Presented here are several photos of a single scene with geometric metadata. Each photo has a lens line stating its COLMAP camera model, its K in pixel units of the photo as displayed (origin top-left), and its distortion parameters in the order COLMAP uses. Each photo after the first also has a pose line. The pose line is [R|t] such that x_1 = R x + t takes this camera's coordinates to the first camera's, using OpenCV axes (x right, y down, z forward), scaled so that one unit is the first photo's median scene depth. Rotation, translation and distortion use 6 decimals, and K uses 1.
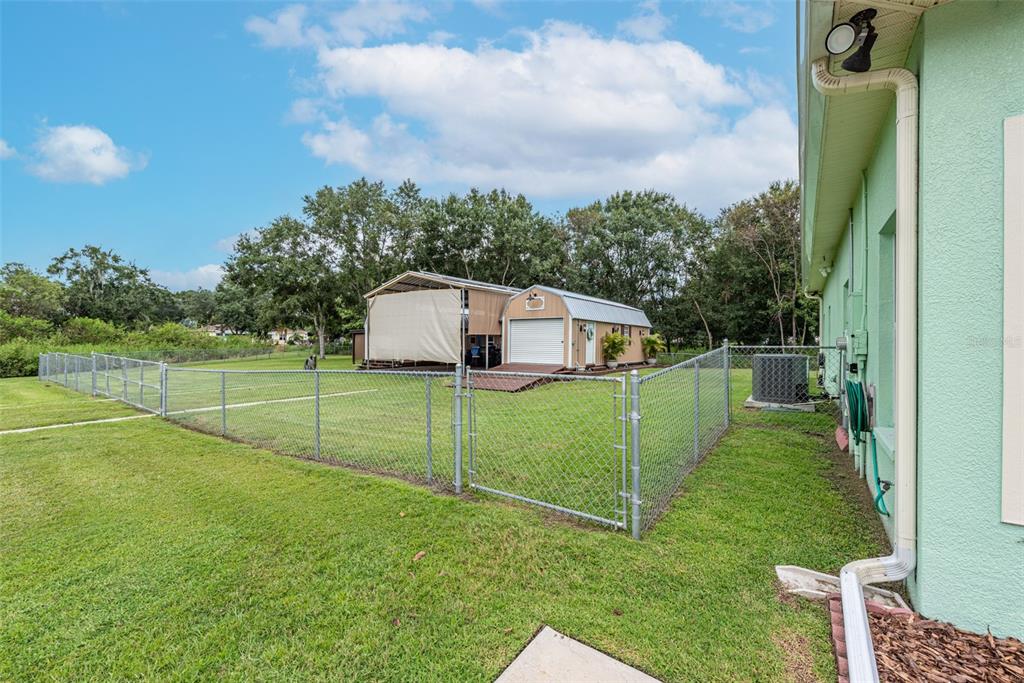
lens RADIAL K [[417.7, 0, 511.2], [0, 417.7, 343.1], [0, 0, 1]] dist [0.004300, 0.000088]
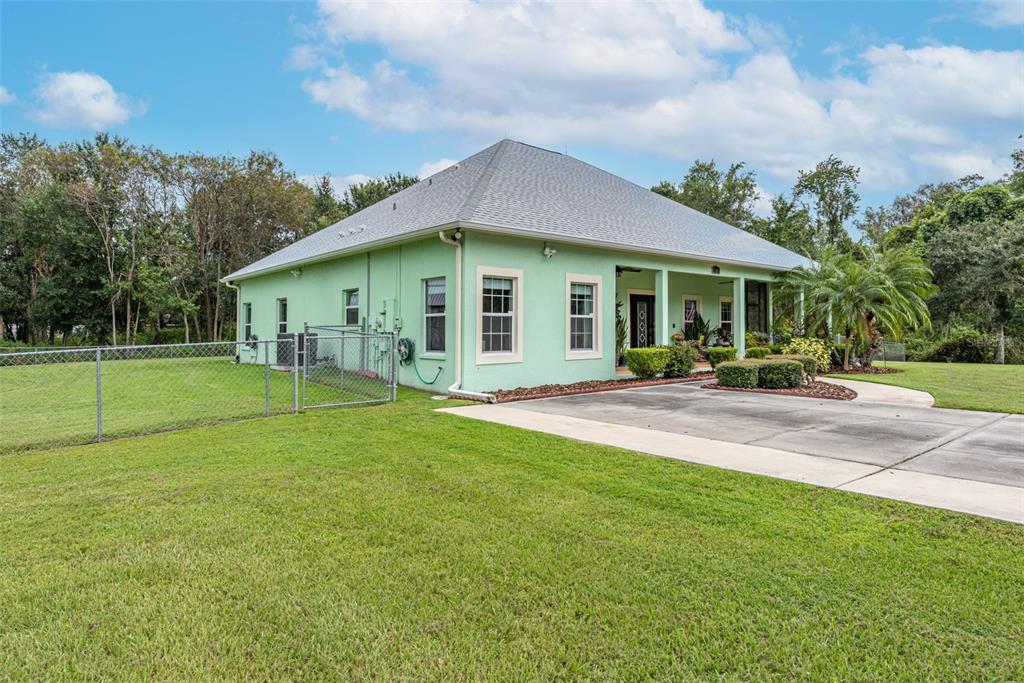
lens RADIAL K [[584.8, 0, 505.2], [0, 584.8, 330.7], [0, 0, 1]] dist [-0.005083, -0.000271]
pose [[0.265389, -0.005984, 0.964123, -0.243140], [0.009930, 0.999945, 0.003473, 0.003235], [-0.964090, 0.008652, 0.265434, -0.047235]]
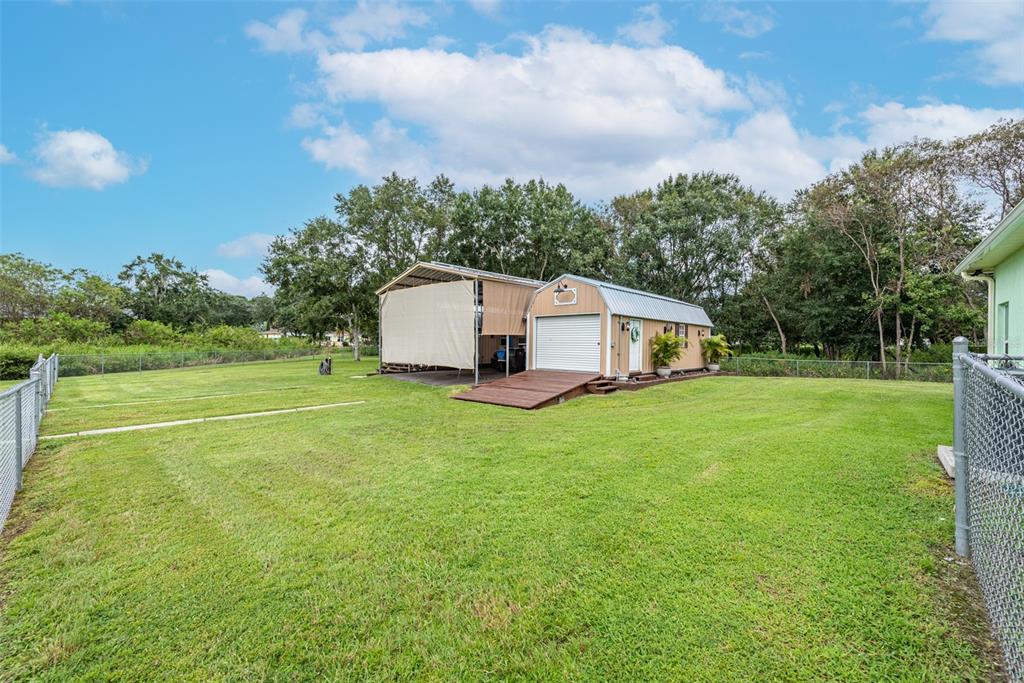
lens RADIAL K [[406.0, 0, 503.0], [0, 406.0, 344.8], [0, 0, 1]] dist [-0.003485, -0.000179]
pose [[0.990161, 0.002796, -0.139905, 0.026173], [-0.002975, 0.999995, -0.001067, 0.000151], [0.139901, 0.001473, 0.990164, 0.107993]]
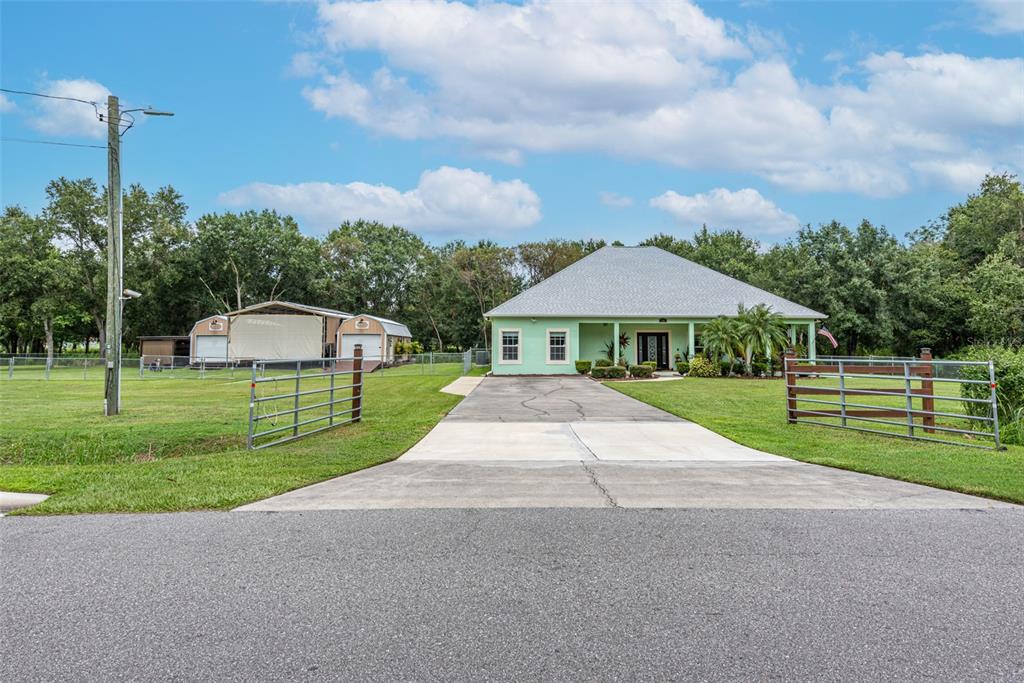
lens RADIAL K [[549.5, 0, 522.2], [0, 549.5, 343.5], [0, 0, 1]] dist [0.004889, 0.000171]
pose [[0.802993, 0.000046, 0.595988, -0.405552], [0.003138, 0.999986, -0.004305, -0.004732], [-0.595980, 0.005327, 0.802981, -0.632973]]
